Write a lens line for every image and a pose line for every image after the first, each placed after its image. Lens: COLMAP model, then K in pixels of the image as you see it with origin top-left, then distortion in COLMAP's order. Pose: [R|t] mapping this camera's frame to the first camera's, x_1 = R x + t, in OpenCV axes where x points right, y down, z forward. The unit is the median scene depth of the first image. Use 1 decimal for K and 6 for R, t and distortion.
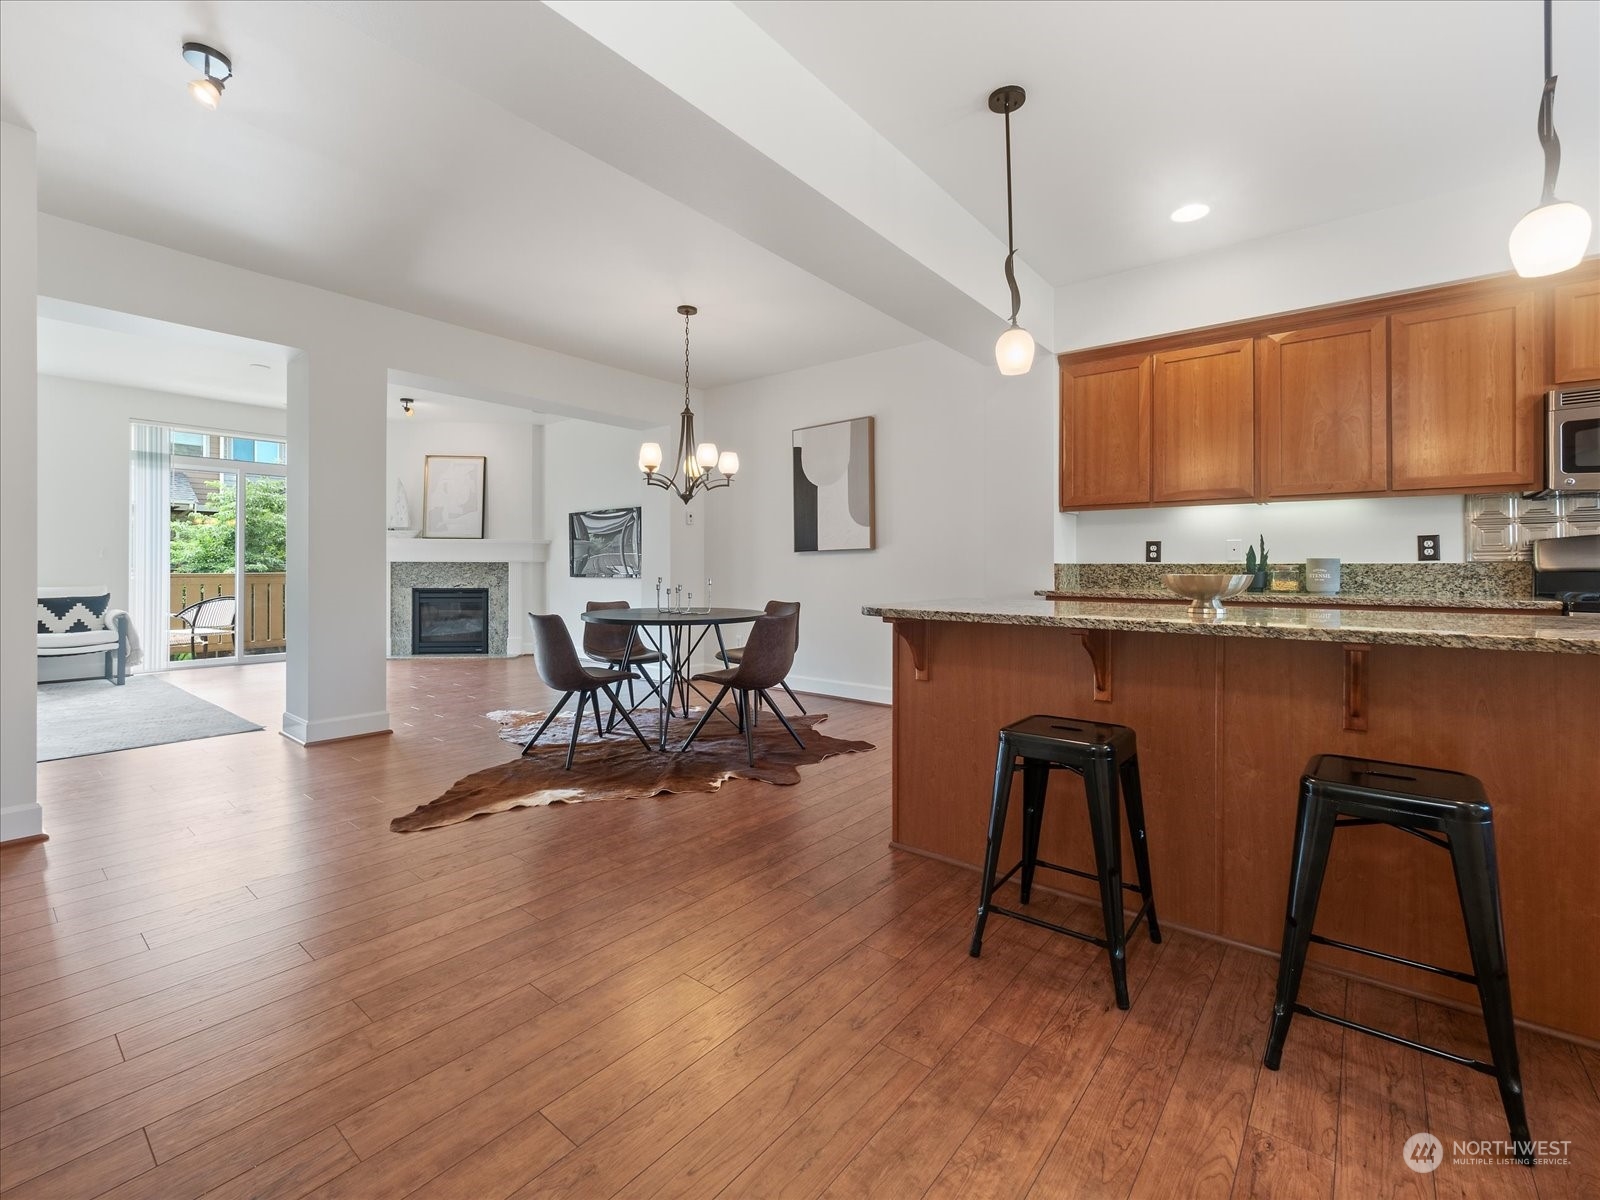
lens RADIAL K [[719.3, 0, 824.8], [0, 719.3, 573.9], [0, 0, 1]] dist [-0.004467, -0.001248]
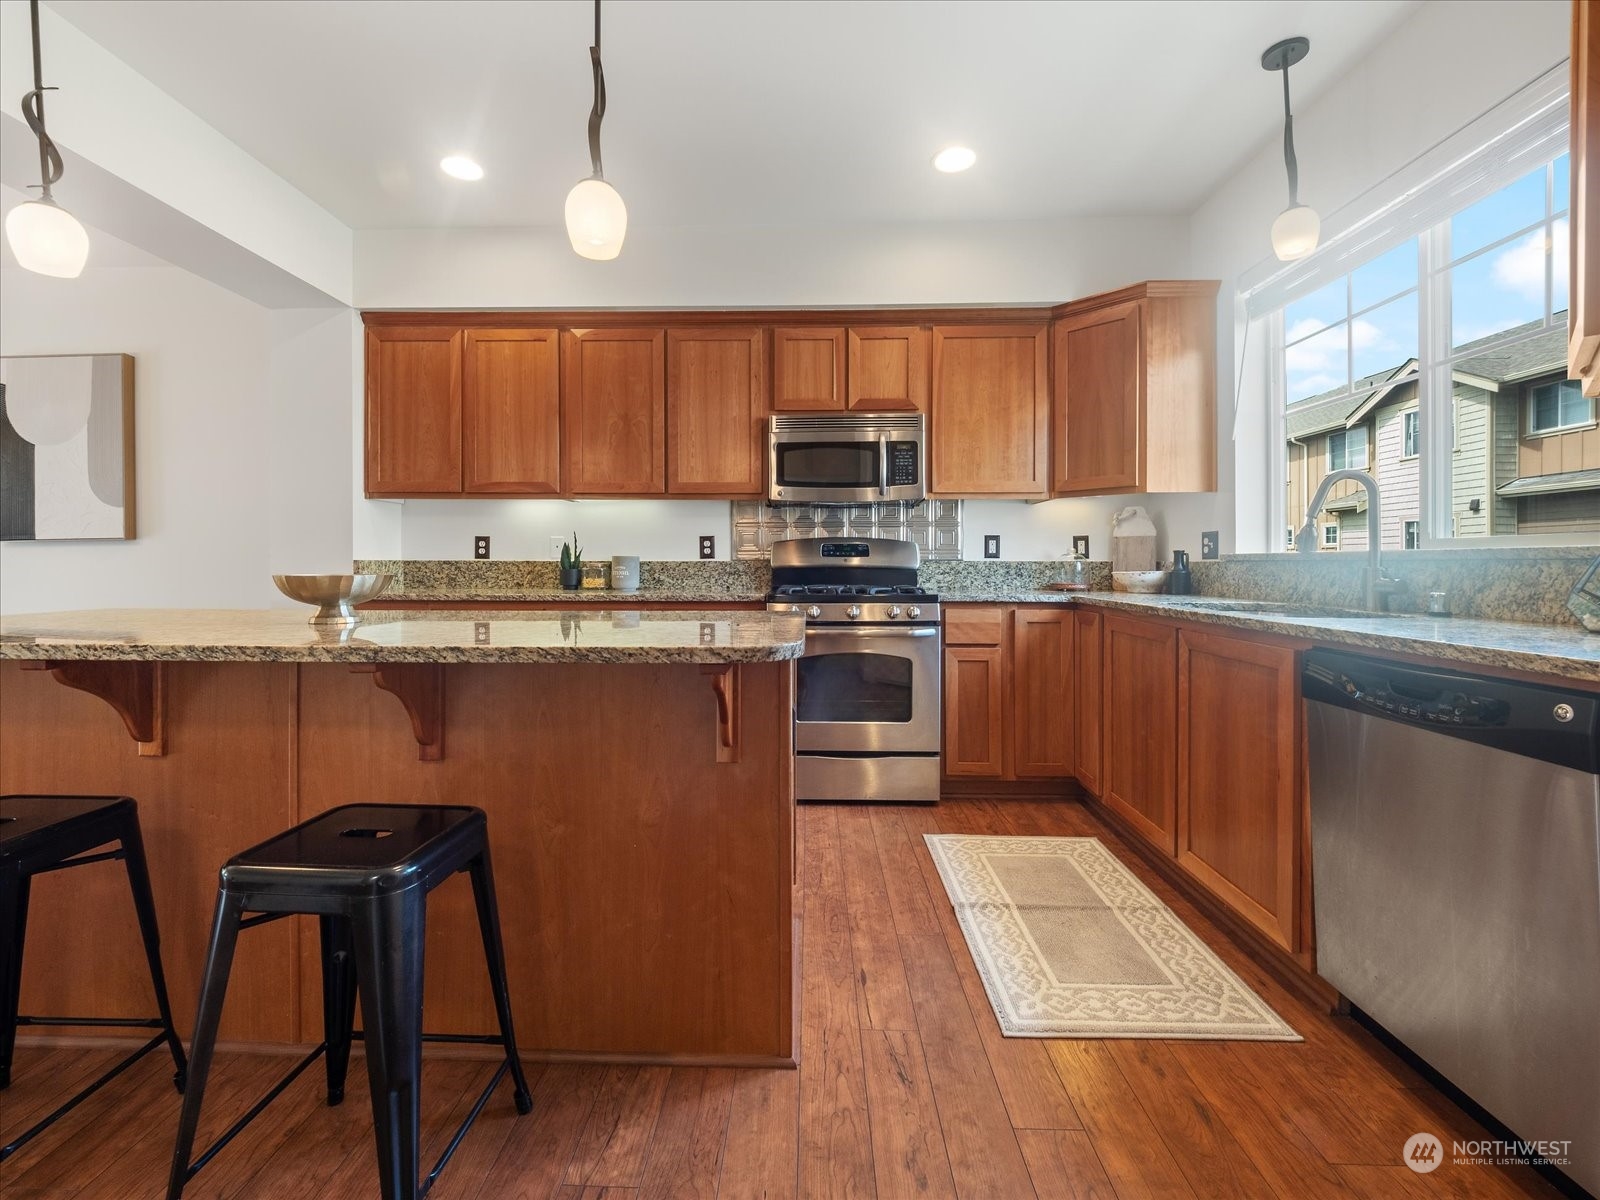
lens RADIAL K [[719.3, 0, 793.6], [0, 719.3, 571.9], [0, 0, 1]] dist [-0.004467, -0.001248]
pose [[0.787640, -0.005486, 0.616111, 0.238751], [0.004187, 0.999985, 0.003552, -0.001371], [-0.616122, -0.000218, 0.787651, 0.033248]]
